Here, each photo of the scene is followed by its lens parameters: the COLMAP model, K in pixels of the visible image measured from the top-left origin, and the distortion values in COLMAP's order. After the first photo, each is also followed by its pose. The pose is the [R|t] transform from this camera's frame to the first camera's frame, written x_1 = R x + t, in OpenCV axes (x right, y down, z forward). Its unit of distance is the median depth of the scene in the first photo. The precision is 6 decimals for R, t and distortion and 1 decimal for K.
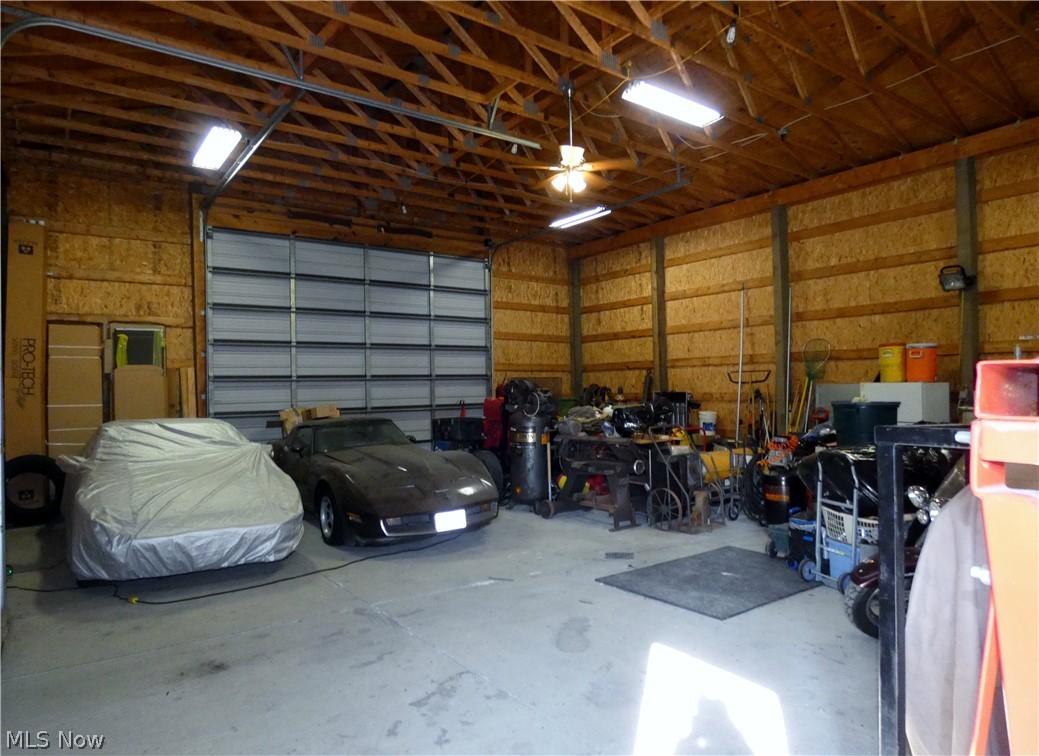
lens RADIAL K [[634.6, 0, 541.1], [0, 634.6, 375.1], [0, 0, 1]] dist [-0.040452, 0.000515]
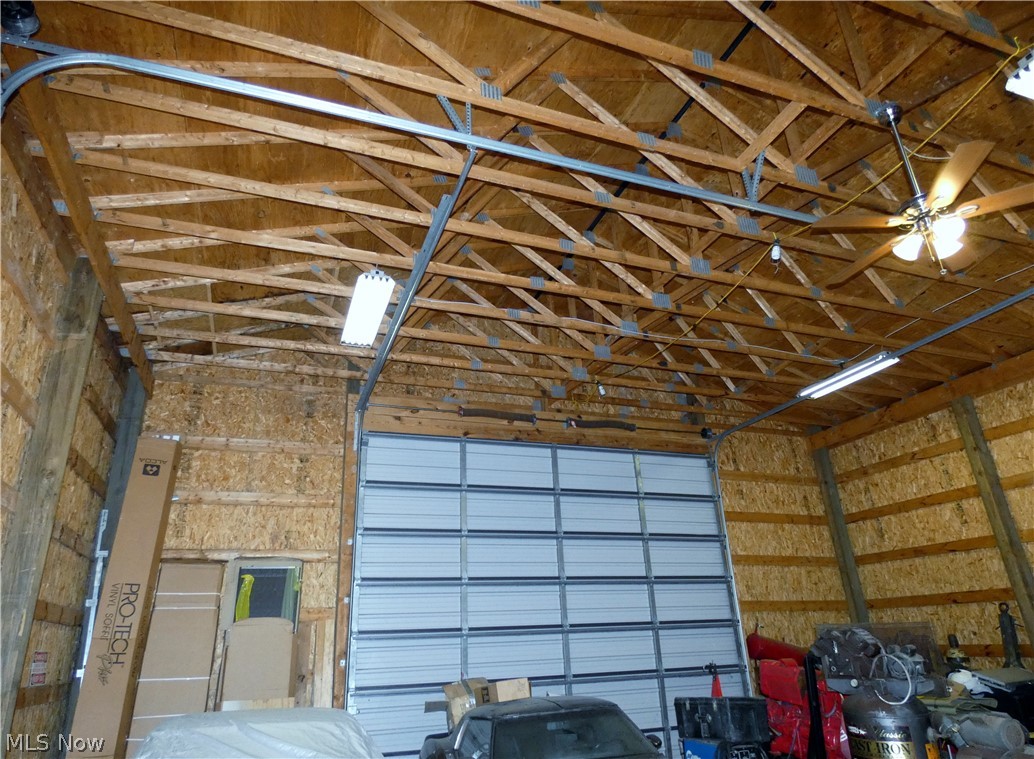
lens RADIAL K [[645.6, 0, 517.0], [0, 645.6, 379.5], [0, 0, 1]] dist [-0.001139, 0.000611]
pose [[0.953500, -0.125840, -0.273863, -0.102026], [0.022972, 0.936364, -0.350279, -0.004623], [0.300515, 0.327700, 0.895714, 0.275200]]
